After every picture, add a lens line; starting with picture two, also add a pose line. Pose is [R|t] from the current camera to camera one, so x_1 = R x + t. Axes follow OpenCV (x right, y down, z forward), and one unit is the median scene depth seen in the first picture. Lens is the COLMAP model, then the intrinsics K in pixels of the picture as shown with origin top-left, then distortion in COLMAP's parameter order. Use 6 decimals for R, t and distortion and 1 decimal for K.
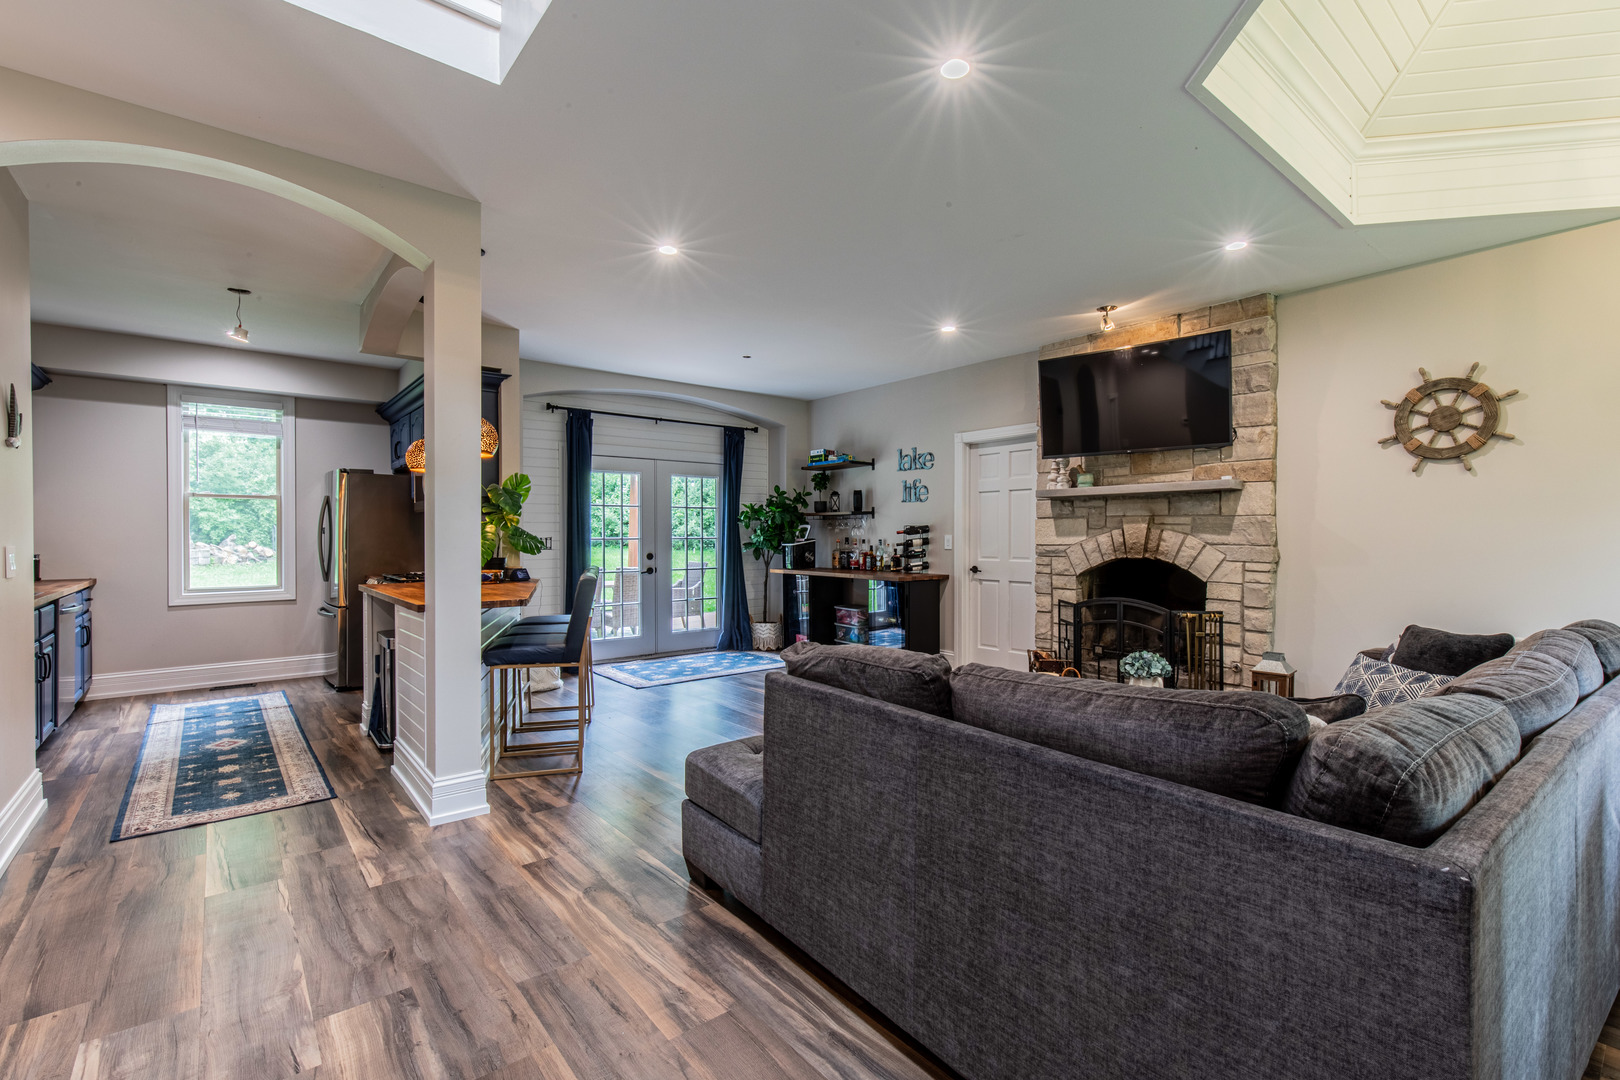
lens RADIAL K [[722.1, 0, 818.6], [0, 722.1, 536.3], [0, 0, 1]] dist [0.005899, -0.000809]
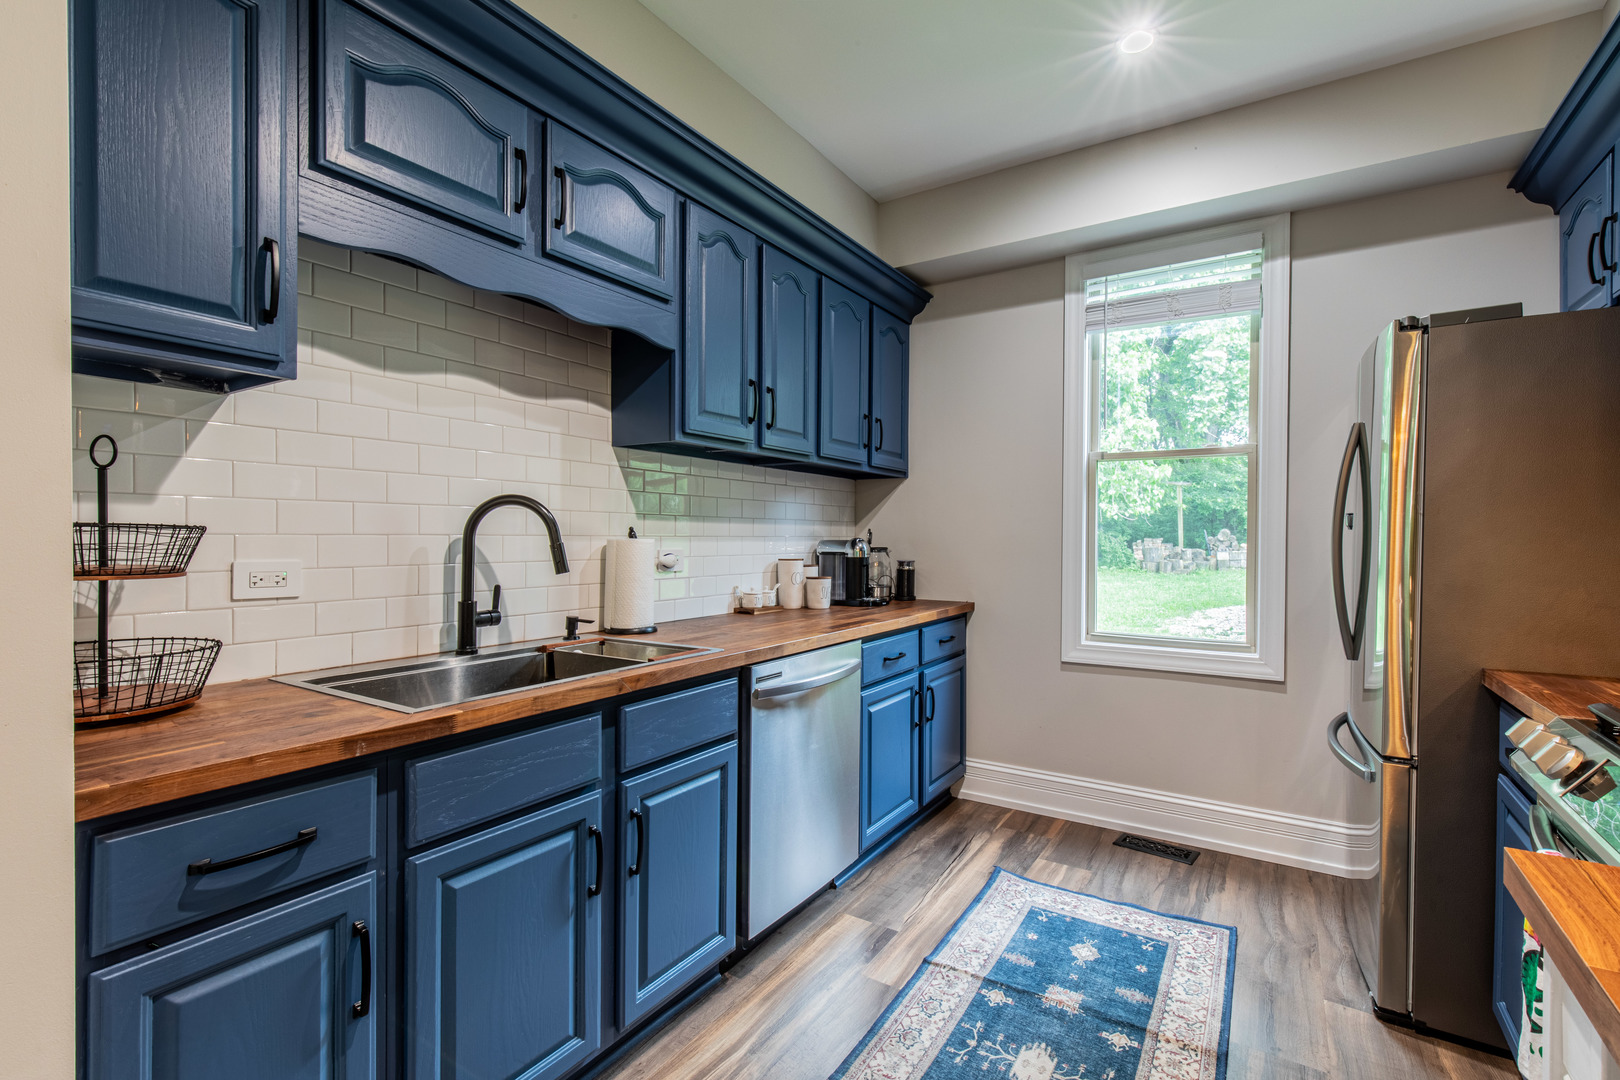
lens RADIAL K [[722.1, 0, 825.3], [0, 722.1, 546.1], [0, 0, 1]] dist [0.005899, -0.000809]
pose [[0.312480, 0.016198, -0.949786, -0.187895], [-0.010794, 0.999851, 0.013501, 0.001453], [0.949863, 0.006033, 0.312608, 0.285717]]
